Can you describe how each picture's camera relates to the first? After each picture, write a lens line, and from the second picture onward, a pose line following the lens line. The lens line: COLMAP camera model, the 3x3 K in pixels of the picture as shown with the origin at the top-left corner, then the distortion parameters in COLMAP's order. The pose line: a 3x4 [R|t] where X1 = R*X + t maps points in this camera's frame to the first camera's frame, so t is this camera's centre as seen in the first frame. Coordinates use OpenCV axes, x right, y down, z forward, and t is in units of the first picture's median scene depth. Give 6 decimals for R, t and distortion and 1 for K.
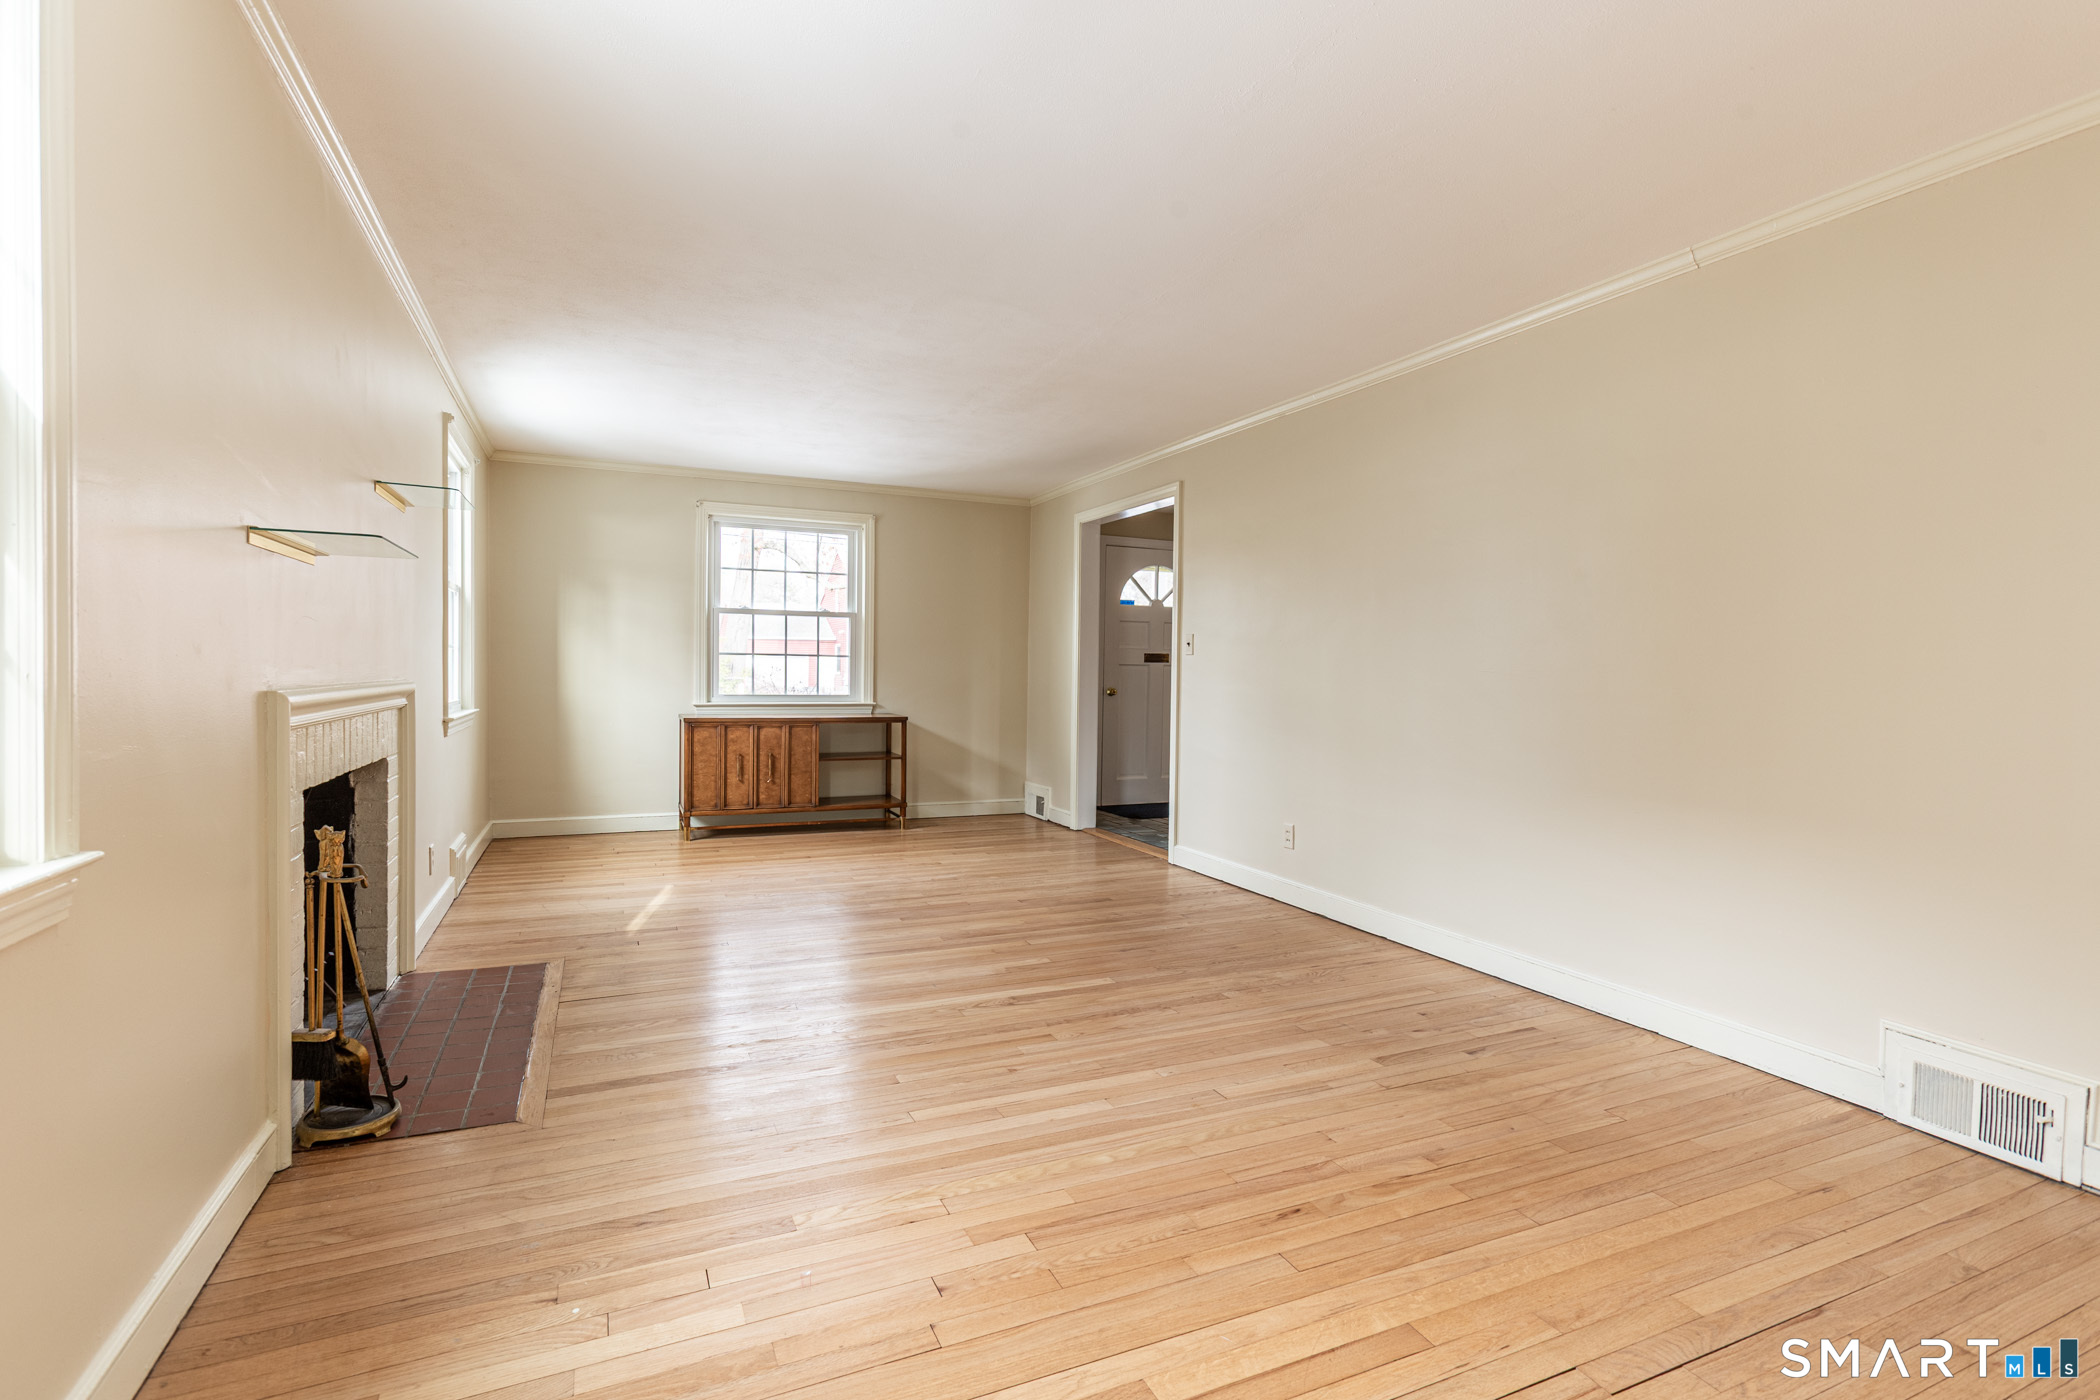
lens RADIAL K [[951.8, 0, 1042.4], [0, 951.8, 692.2], [0, 0, 1]] dist [-0.003597, 0.003622]
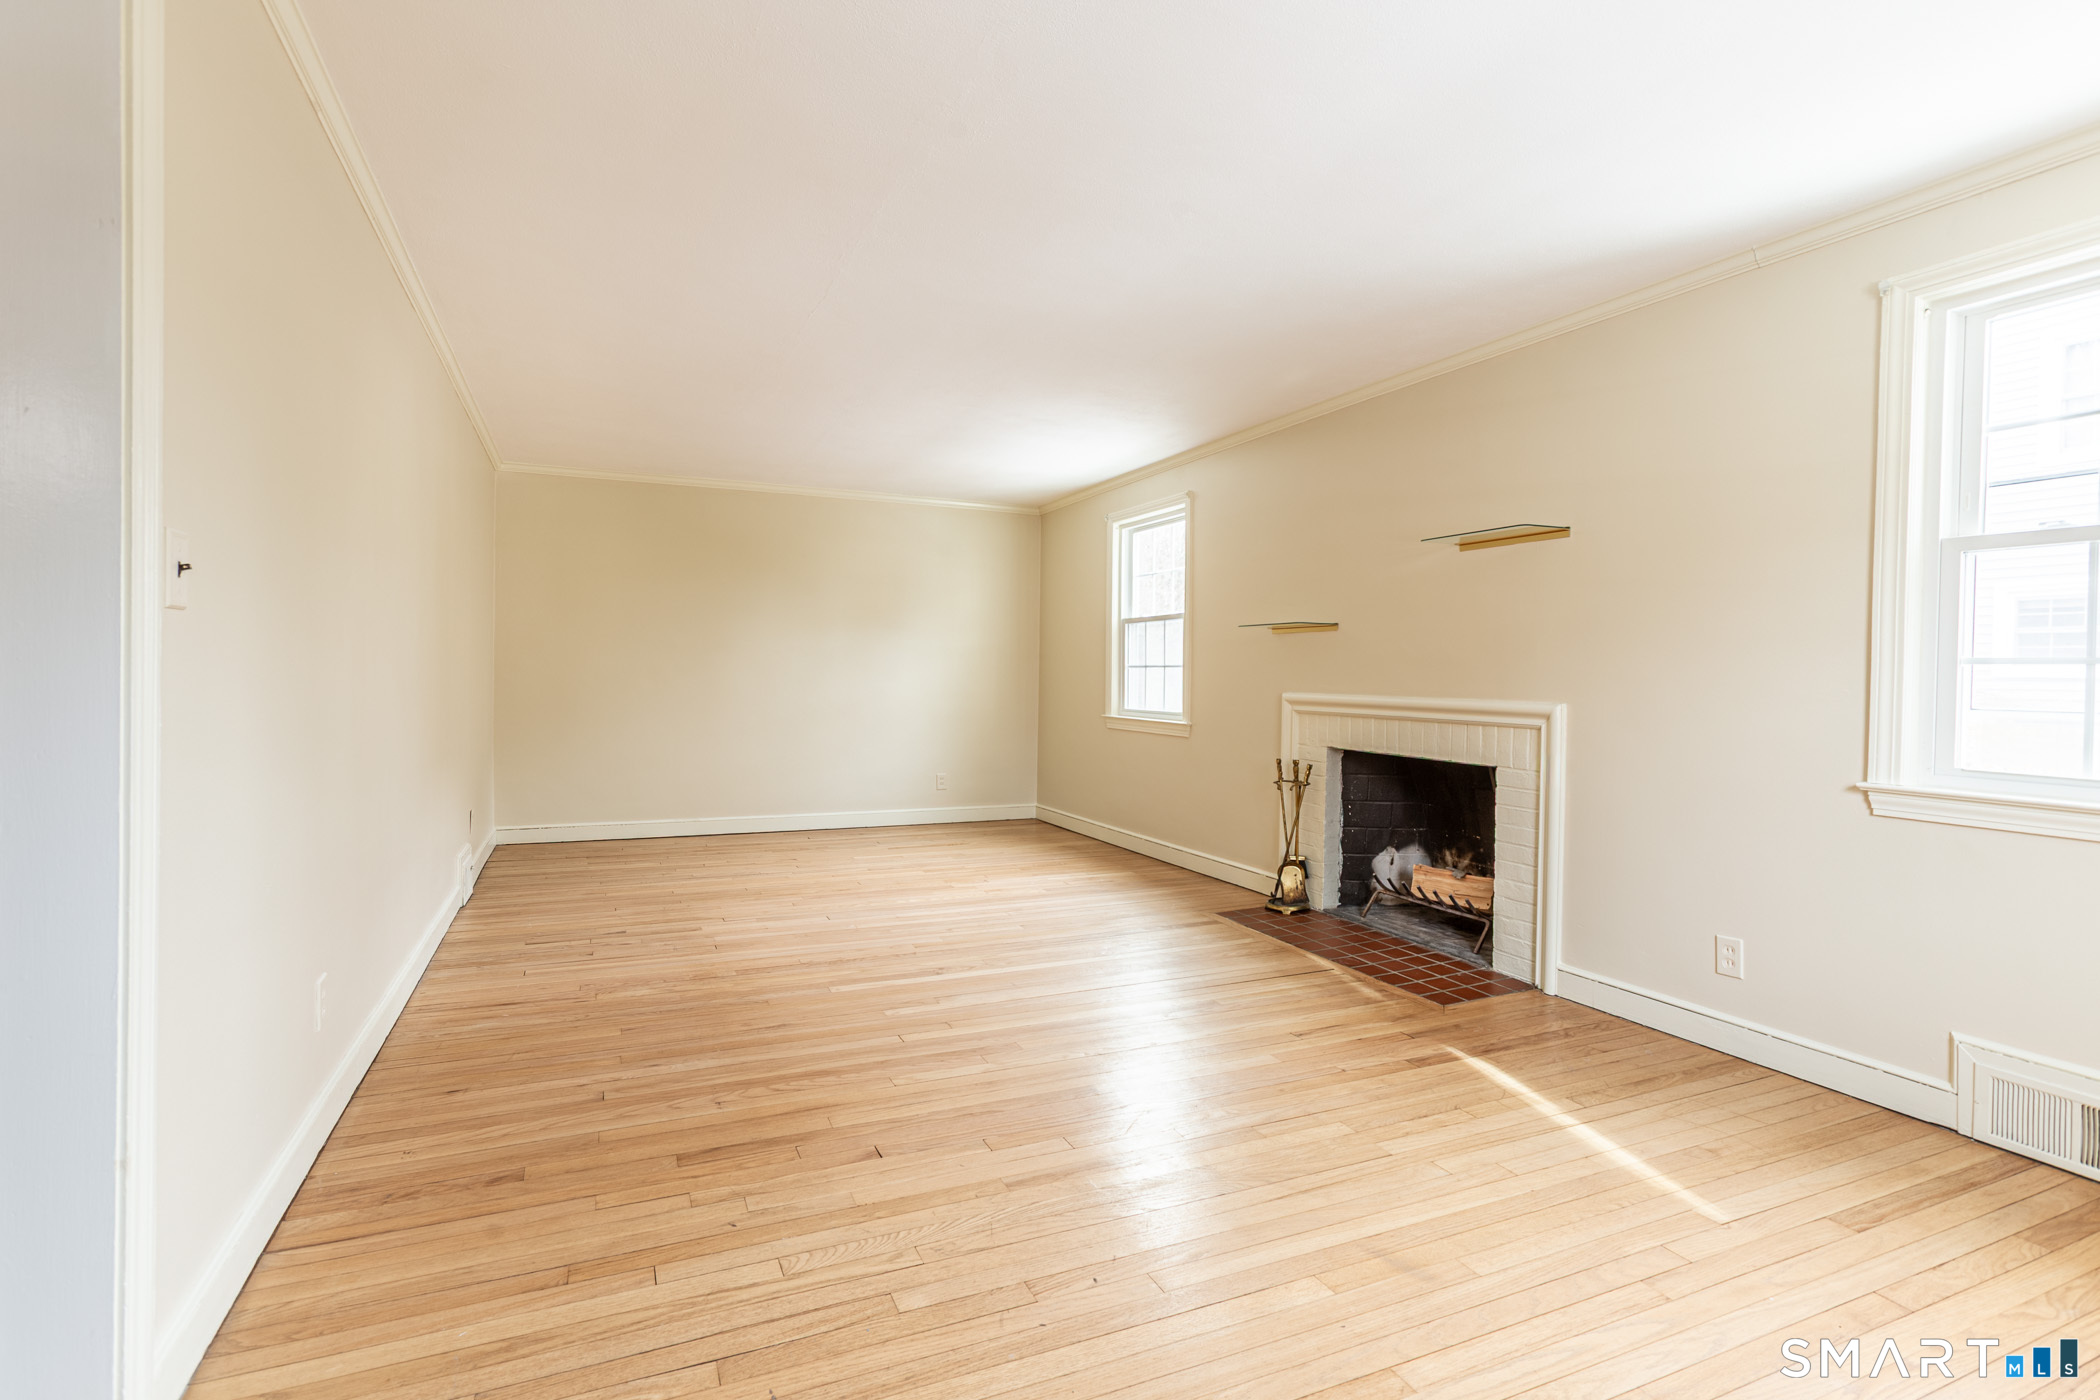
lens RADIAL K [[951.8, 0, 1045.2], [0, 951.8, 690.3], [0, 0, 1]] dist [-0.003597, 0.003622]
pose [[-0.999571, -0.029286, -0.000753, -0.137334], [-0.029294, 0.998903, 0.036545, -0.041180], [-0.000318, 0.036551, -0.999332, 2.003245]]
